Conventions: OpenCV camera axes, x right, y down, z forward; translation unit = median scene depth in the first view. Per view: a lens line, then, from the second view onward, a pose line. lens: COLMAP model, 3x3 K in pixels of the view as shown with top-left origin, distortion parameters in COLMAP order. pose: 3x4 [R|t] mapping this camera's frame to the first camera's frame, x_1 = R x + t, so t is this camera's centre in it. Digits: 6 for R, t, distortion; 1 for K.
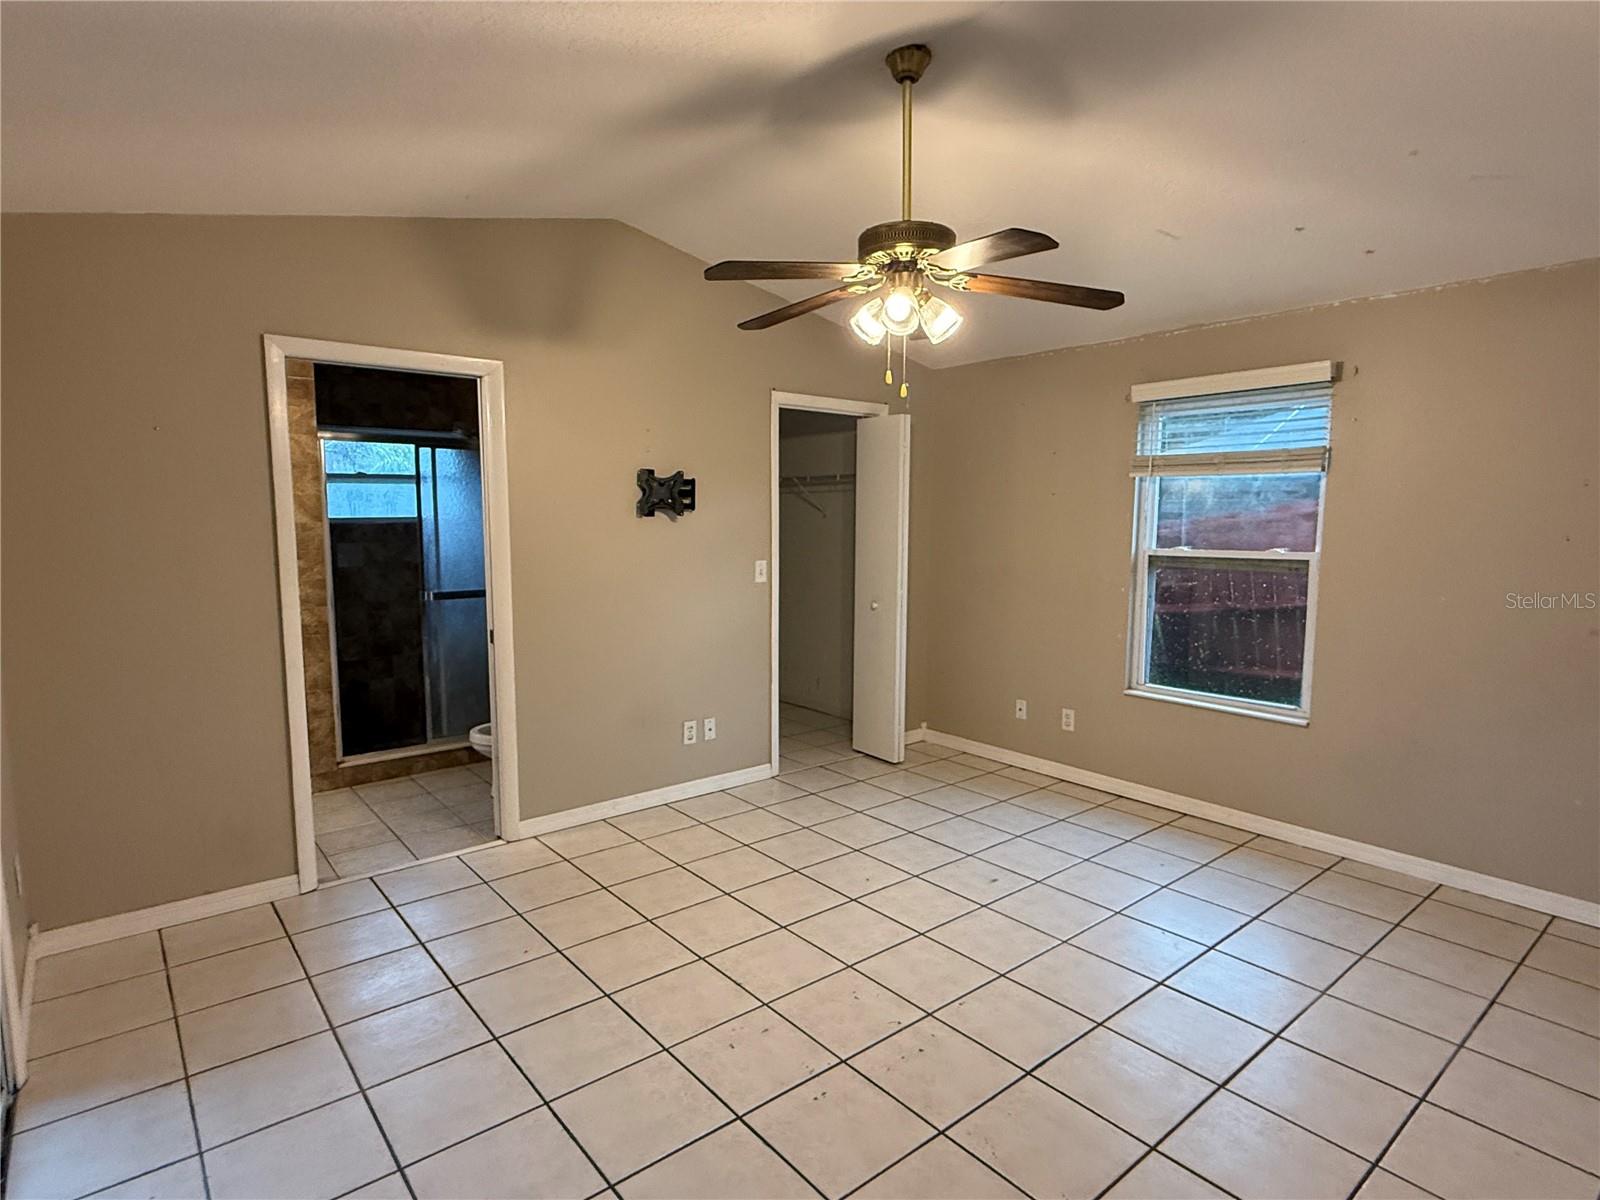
lens RADIAL K [[851.8, 0, 790.3], [0, 851.8, 606.1], [0, 0, 1]] dist [-0.000435, -0.000554]
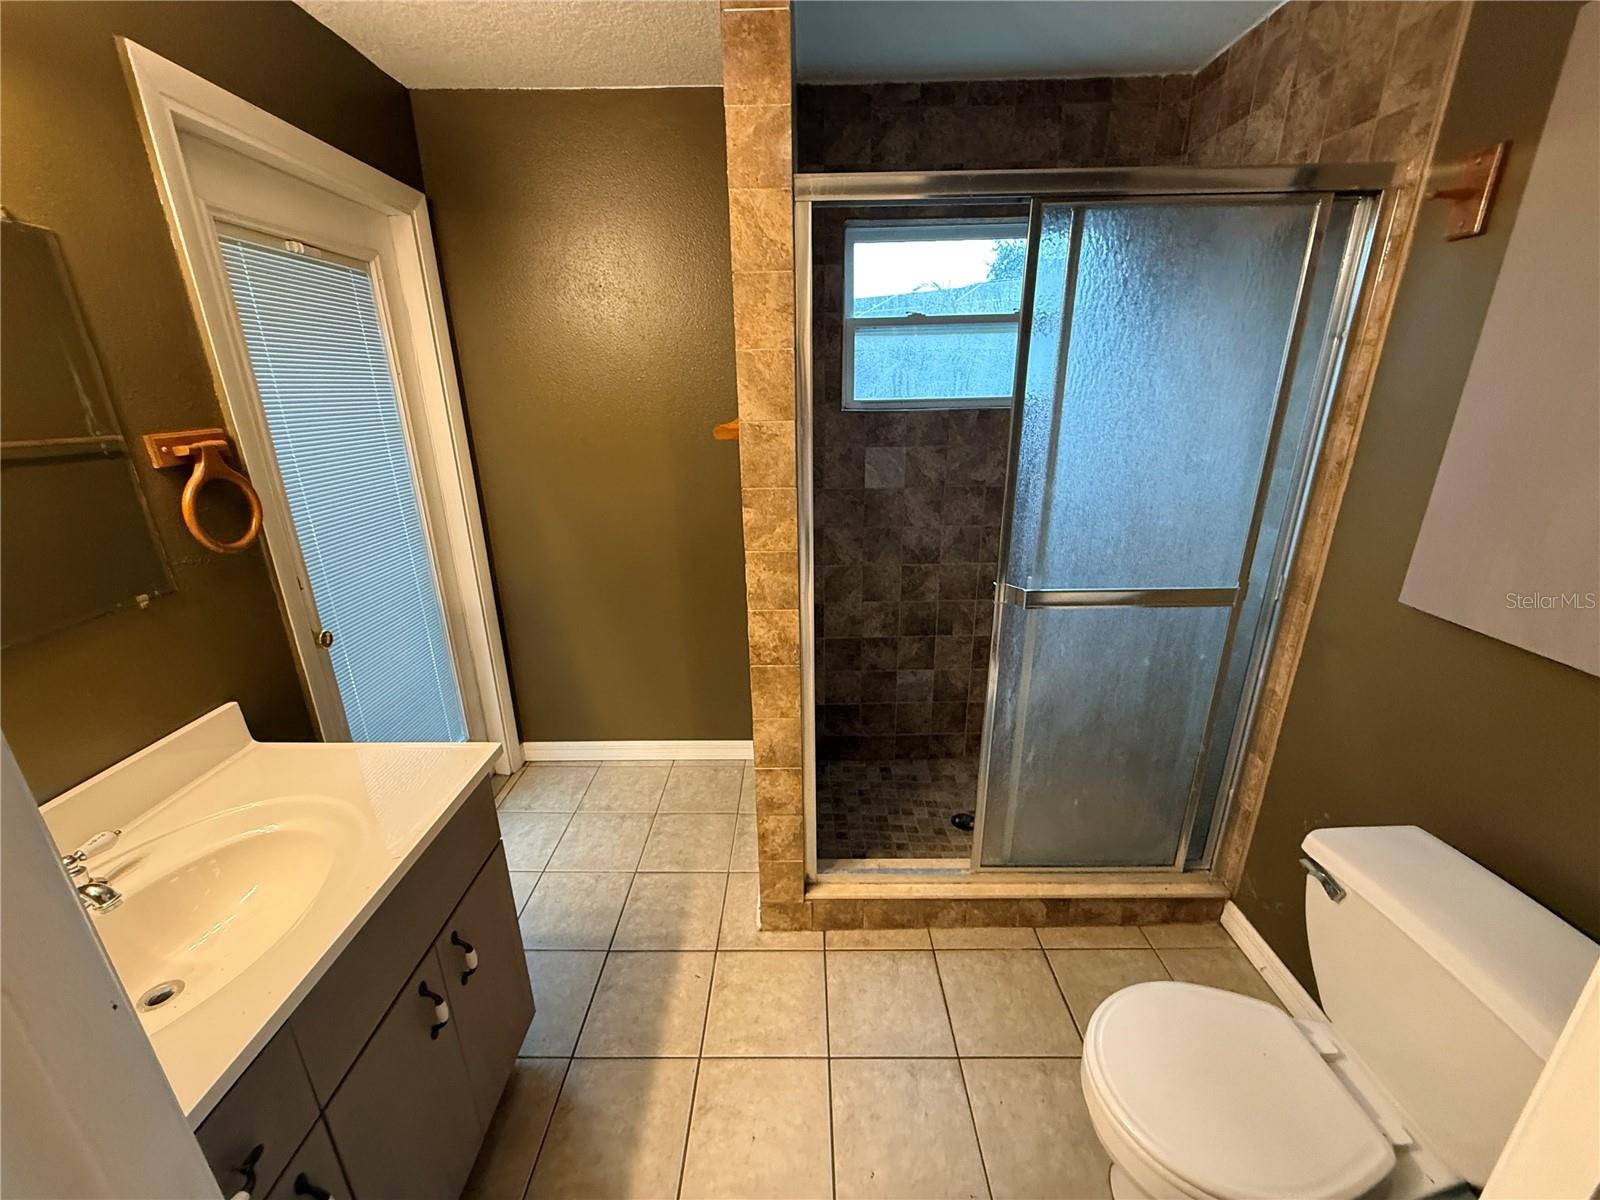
lens RADIAL K [[636.5, 0, 793.3], [0, 636.5, 599.1], [0, 0, 1]] dist [0.000713, -0.000038]
pose [[0.766607, 0.189206, -0.613608, -0.272353], [-0.050761, 0.970469, 0.235826, -0.069699], [0.640107, -0.149639, 0.753572, 0.599341]]
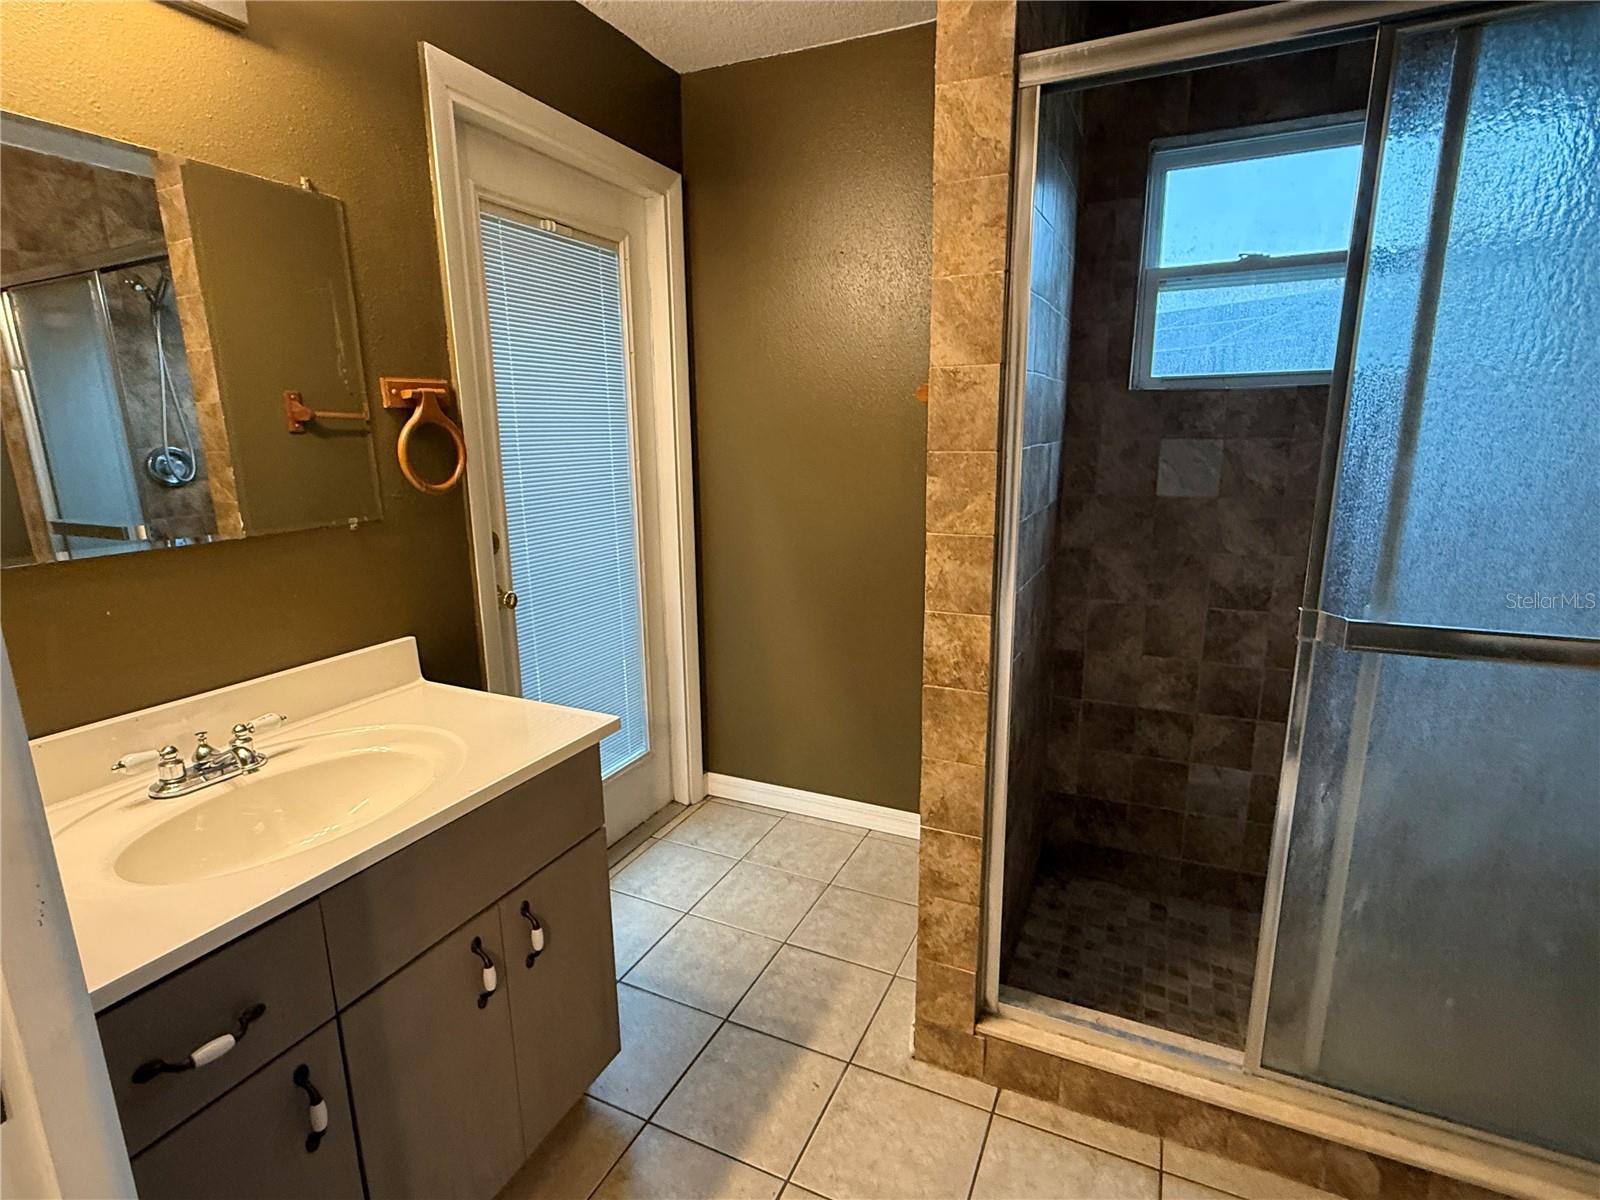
lens RADIAL K [[791.1, 0, 797.4], [0, 791.1, 602.5], [0, 0, 1]] dist [0.000546, 0.000025]
pose [[0.432202, 0.186402, -0.882302, -0.239131], [-0.084635, 0.982469, 0.166105, -0.041872], [0.897796, 0.002883, 0.440401, 0.638226]]
